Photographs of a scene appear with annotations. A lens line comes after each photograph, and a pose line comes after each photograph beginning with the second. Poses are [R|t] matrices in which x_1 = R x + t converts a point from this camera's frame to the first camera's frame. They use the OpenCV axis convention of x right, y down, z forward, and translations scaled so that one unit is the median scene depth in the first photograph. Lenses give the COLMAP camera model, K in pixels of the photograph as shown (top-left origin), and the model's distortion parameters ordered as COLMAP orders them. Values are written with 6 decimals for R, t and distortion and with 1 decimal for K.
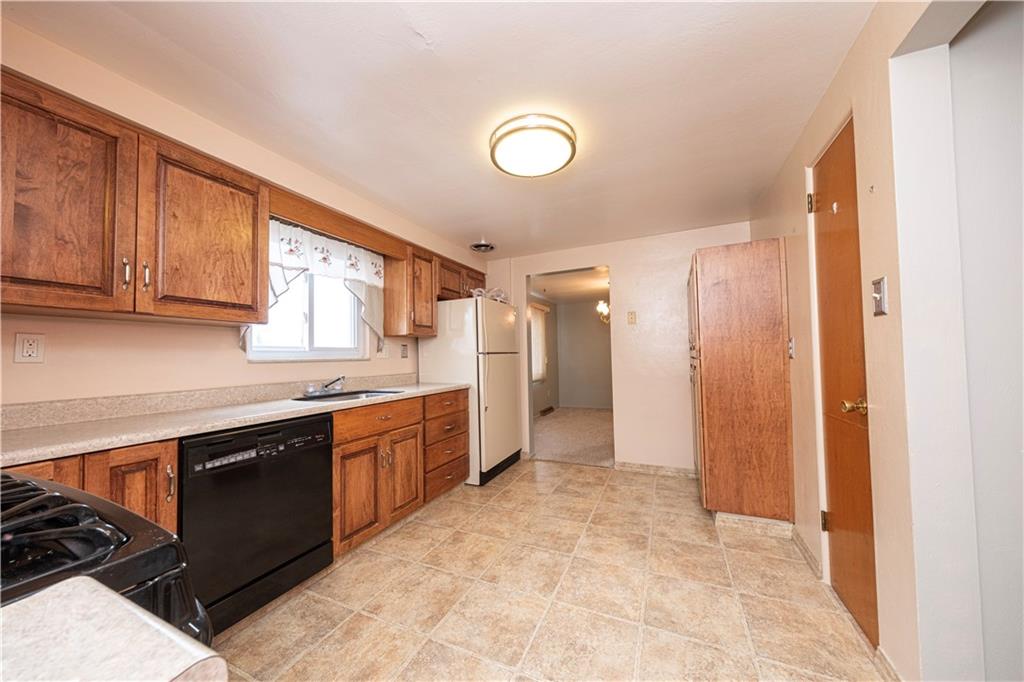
lens RADIAL K [[346.8, 0, 516.1], [0, 346.8, 344.9], [0, 0, 1]] dist [0.000699, -0.000543]
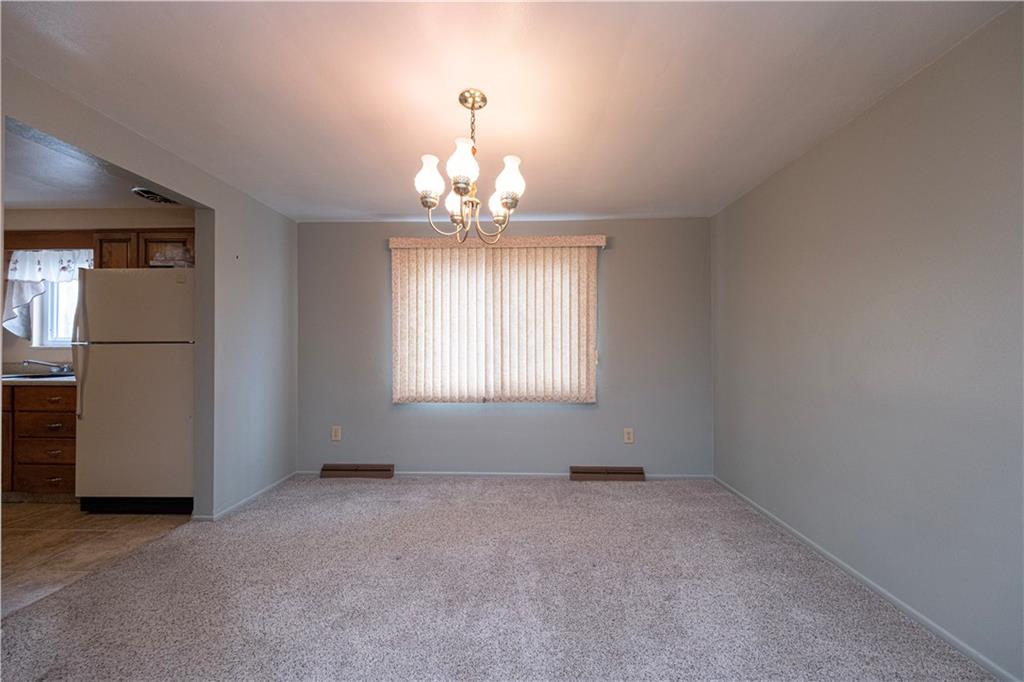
lens RADIAL K [[346.8, 0, 514.9], [0, 346.8, 343.4], [0, 0, 1]] dist [0.000699, -0.000543]
pose [[0.380944, 0.009532, -0.924549, 1.330531], [0.023527, 0.999523, 0.019999, 0.043586], [0.924299, -0.029371, 0.380538, 2.163926]]
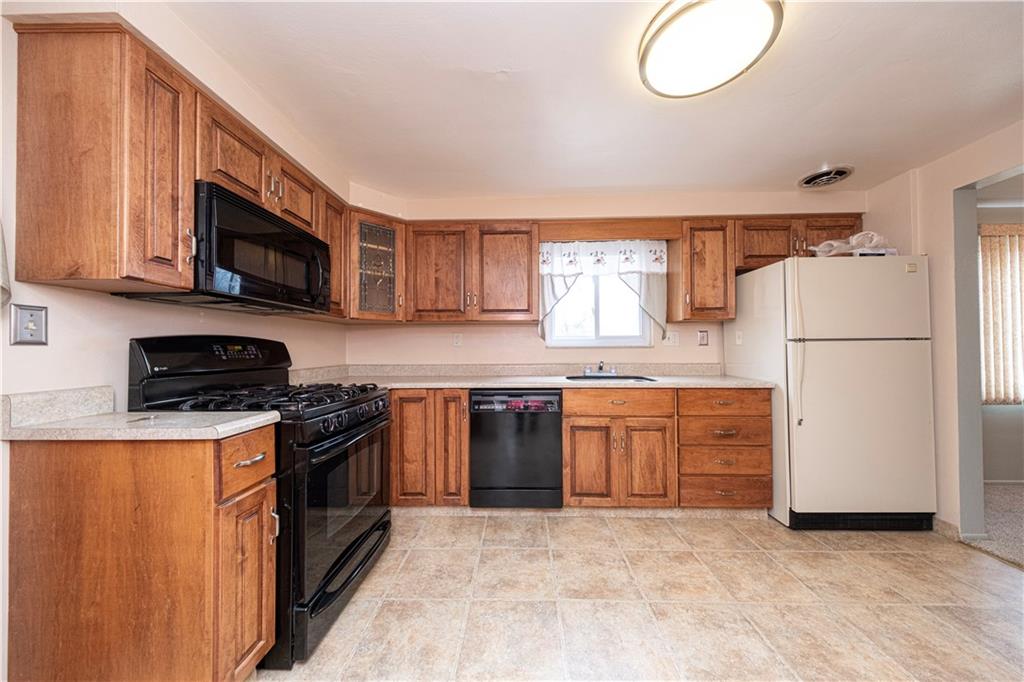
lens RADIAL K [[346.8, 0, 515.4], [0, 346.8, 341.9], [0, 0, 1]] dist [0.000699, -0.000543]
pose [[0.374192, 0.000917, -0.927351, 0.456430], [0.029468, 0.999483, 0.012879, 0.003723], [0.926883, -0.032146, 0.373971, 0.311582]]
